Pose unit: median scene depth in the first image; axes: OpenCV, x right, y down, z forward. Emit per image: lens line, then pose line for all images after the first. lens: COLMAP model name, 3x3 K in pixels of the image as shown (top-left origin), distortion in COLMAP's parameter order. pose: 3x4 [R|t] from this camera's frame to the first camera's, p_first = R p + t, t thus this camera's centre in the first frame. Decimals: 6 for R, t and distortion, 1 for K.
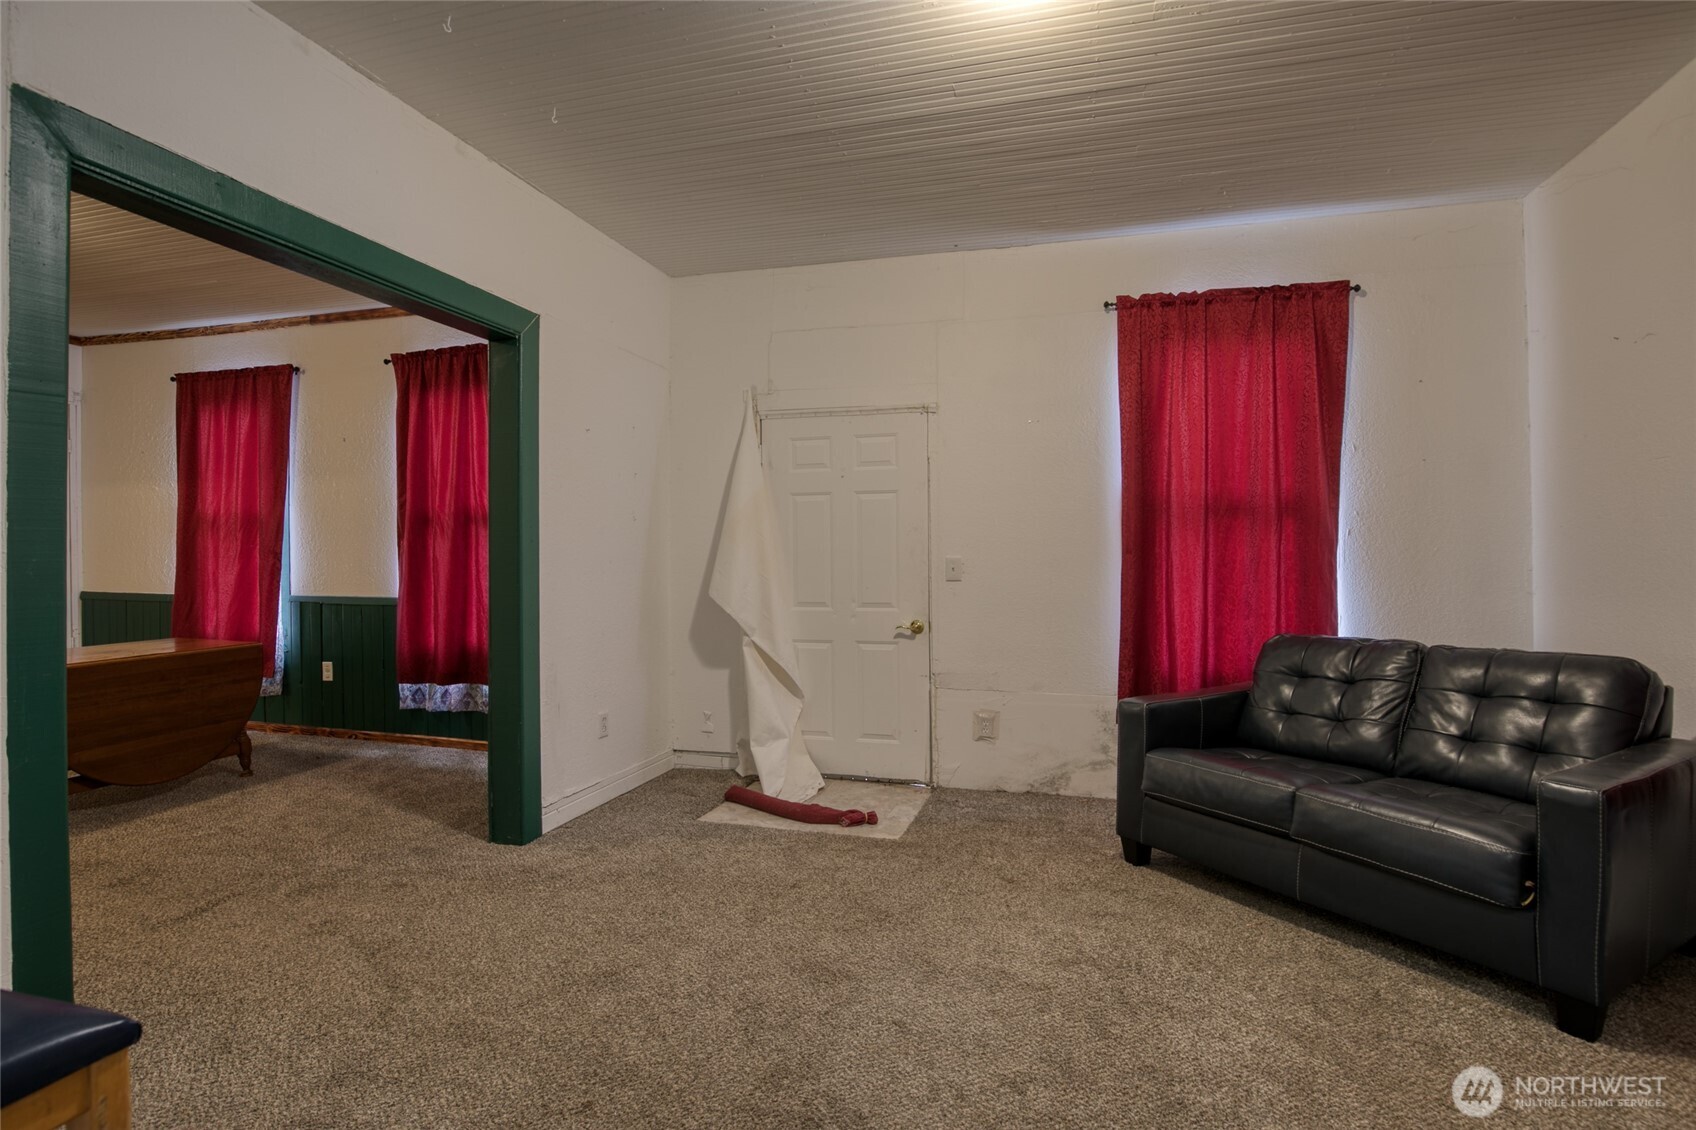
lens RADIAL K [[800.6, 0, 878.1], [0, 800.6, 563.0], [0, 0, 1]] dist [-0.029861, 0.000730]
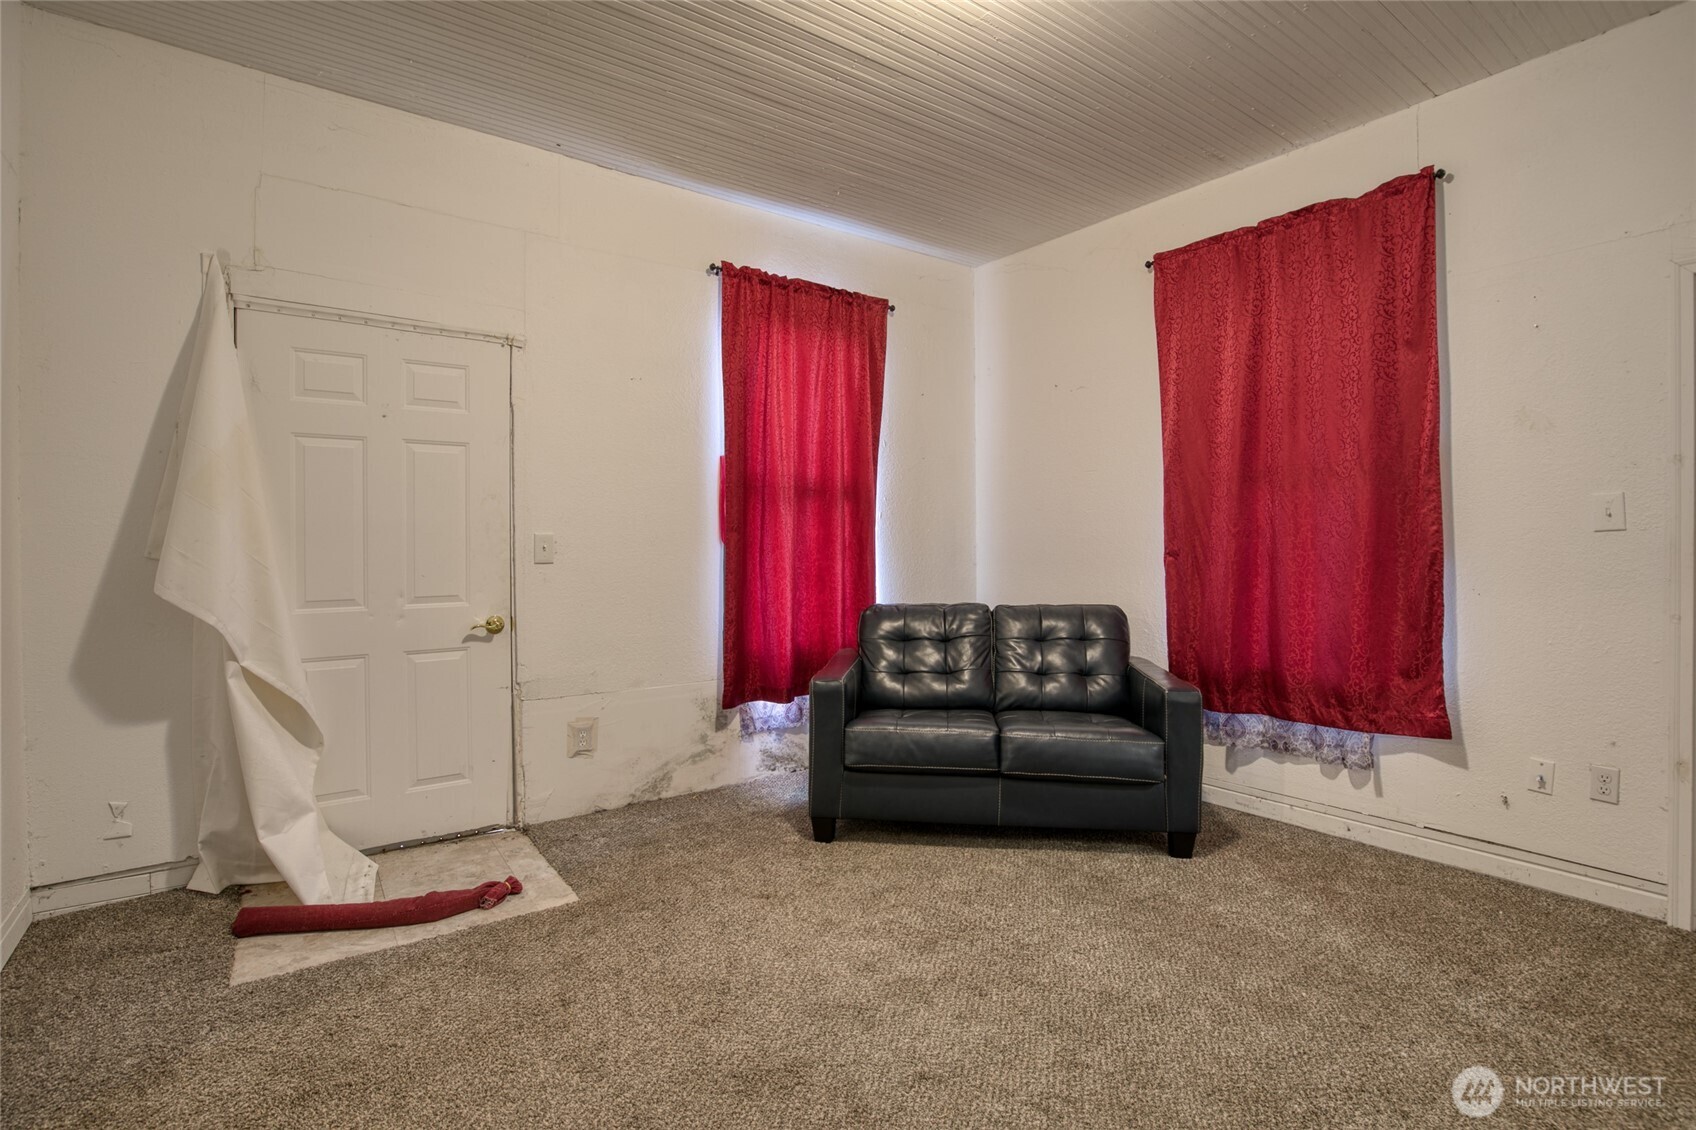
lens RADIAL K [[827.1, 0, 802.2], [0, 827.1, 549.0], [0, 0, 1]] dist [-0.030329, 0.001240]
pose [[0.634772, -0.006384, 0.772673, -0.374261], [0.001356, 0.999974, 0.007148, 0.002493], [-0.772698, -0.003490, 0.634764, 0.277180]]
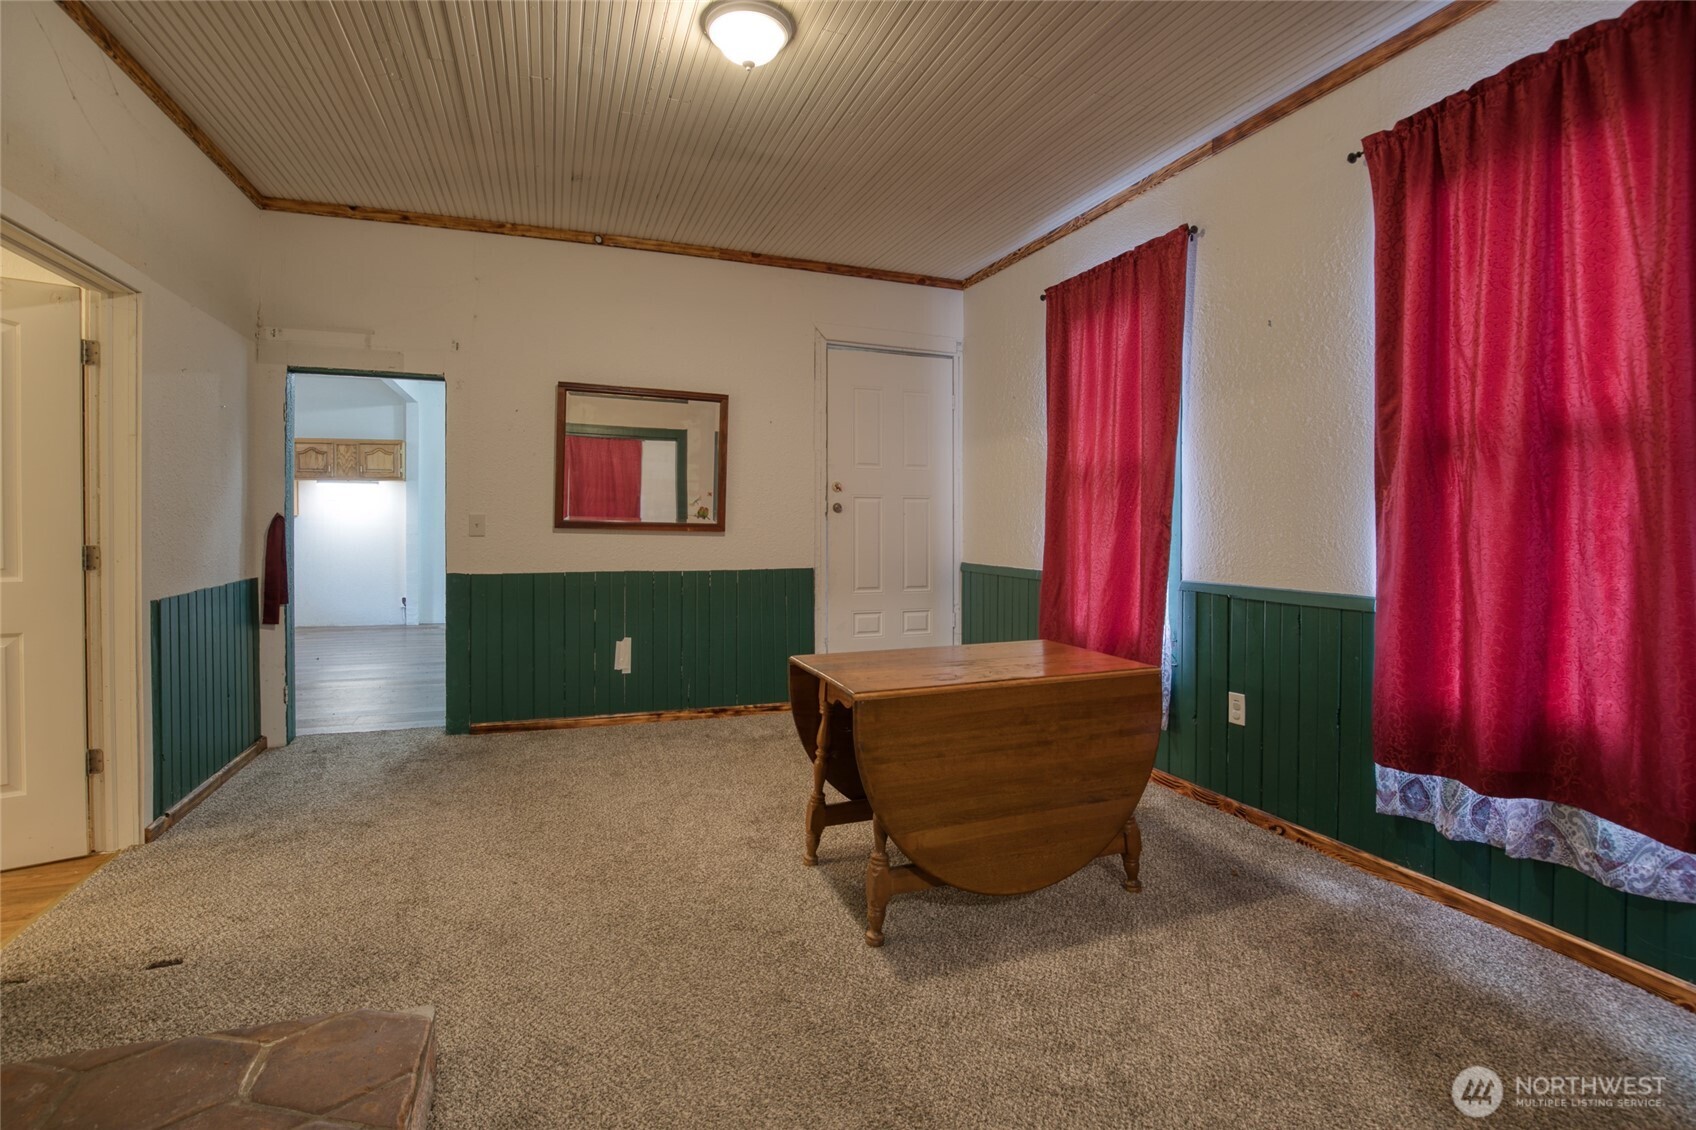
lens RADIAL K [[806.0, 0, 921.2], [0, 806.0, 537.7], [0, 0, 1]] dist [-0.028792, 0.000160]
pose [[0.635008, 0.011156, -0.772425, -0.463544], [-0.009379, 0.999933, 0.006732, 0.003377], [0.772449, 0.002969, 0.635070, 0.513780]]
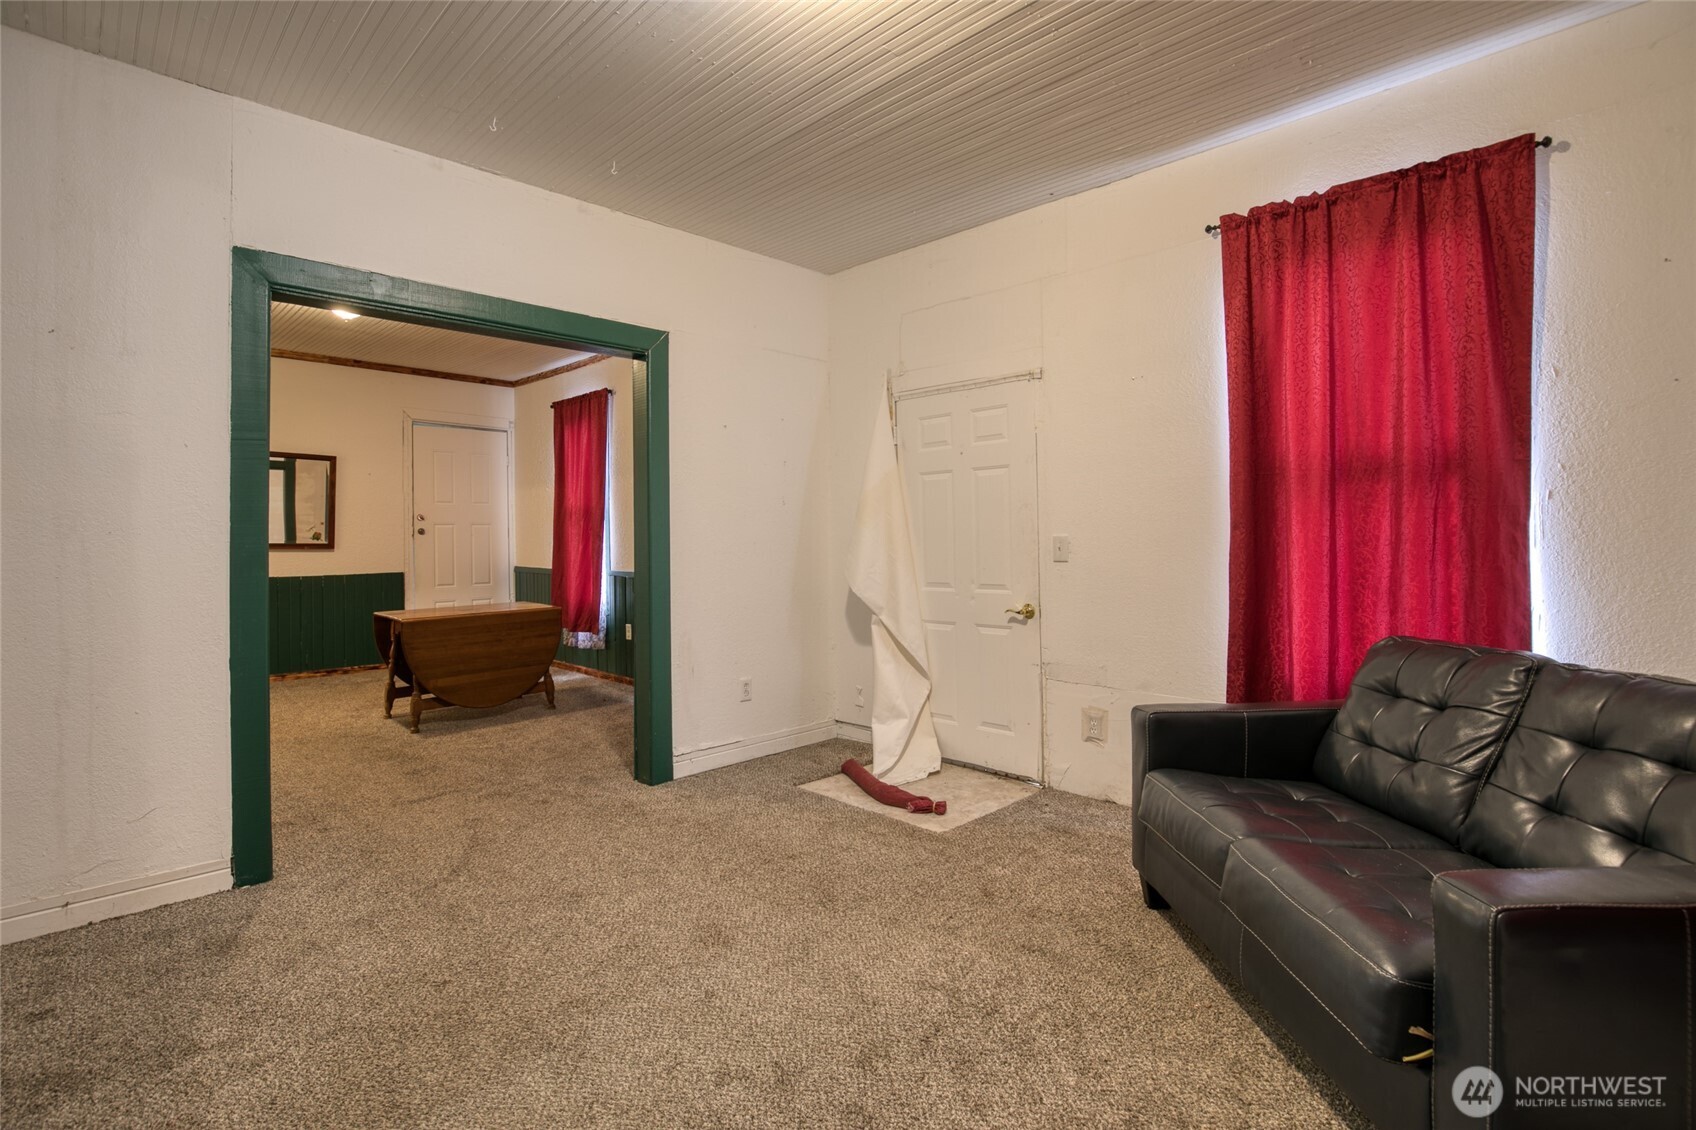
lens RADIAL K [[824.8, 0, 910.8], [0, 824.8, 532.4], [0, 0, 1]] dist [-0.032976, 0.000292]
pose [[0.875863, -0.012016, -0.482411, 0.392825], [0.007564, 0.999909, -0.011174, -0.001773], [0.482501, 0.006138, 0.875874, 0.100052]]
